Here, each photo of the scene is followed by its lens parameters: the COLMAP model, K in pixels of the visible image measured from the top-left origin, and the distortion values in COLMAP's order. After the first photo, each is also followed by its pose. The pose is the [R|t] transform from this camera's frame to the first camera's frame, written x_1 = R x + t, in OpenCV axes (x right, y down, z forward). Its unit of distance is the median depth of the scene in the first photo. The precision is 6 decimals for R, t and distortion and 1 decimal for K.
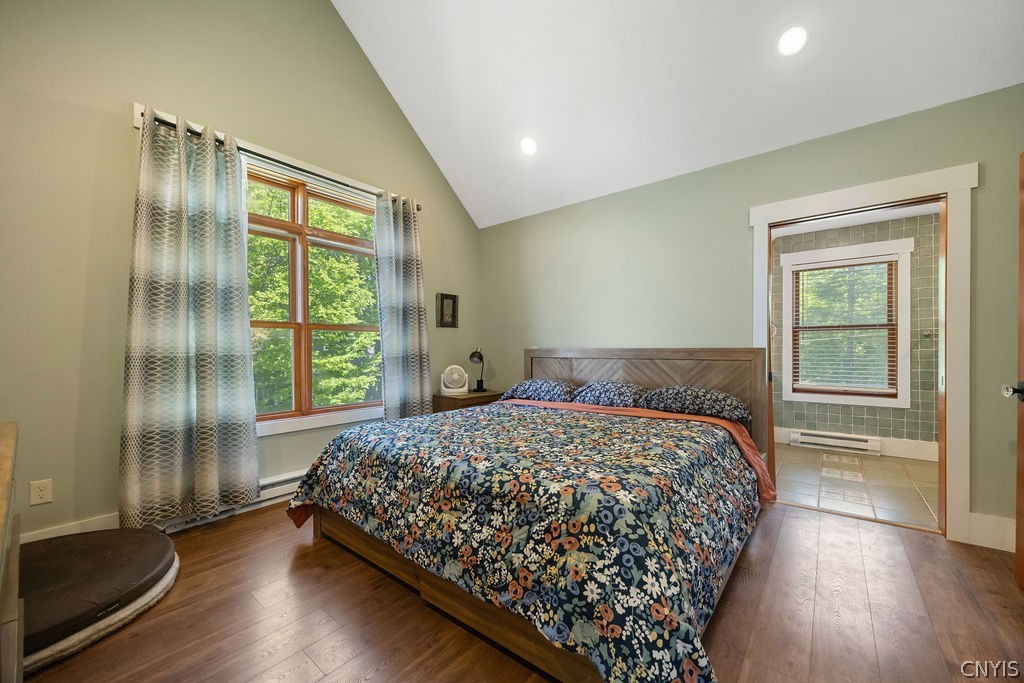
lens RADIAL K [[394.1, 0, 516.3], [0, 394.1, 342.7], [0, 0, 1]] dist [-0.002542, -0.000086]
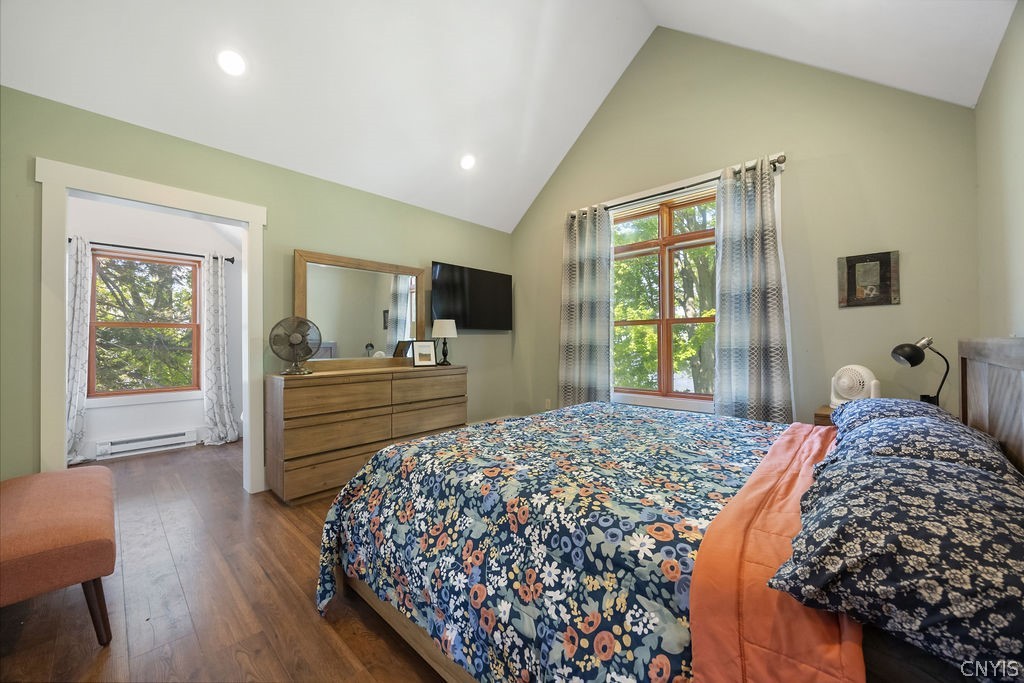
lens RADIAL K [[372.7, 0, 516.1], [0, 372.7, 343.4], [0, 0, 1]] dist [-0.000670, -0.000032]
pose [[-0.069604, -0.013954, -0.997477, 0.831483], [0.000832, 0.999901, -0.014046, 0.053058], [0.997574, -0.001808, -0.069586, 0.836277]]
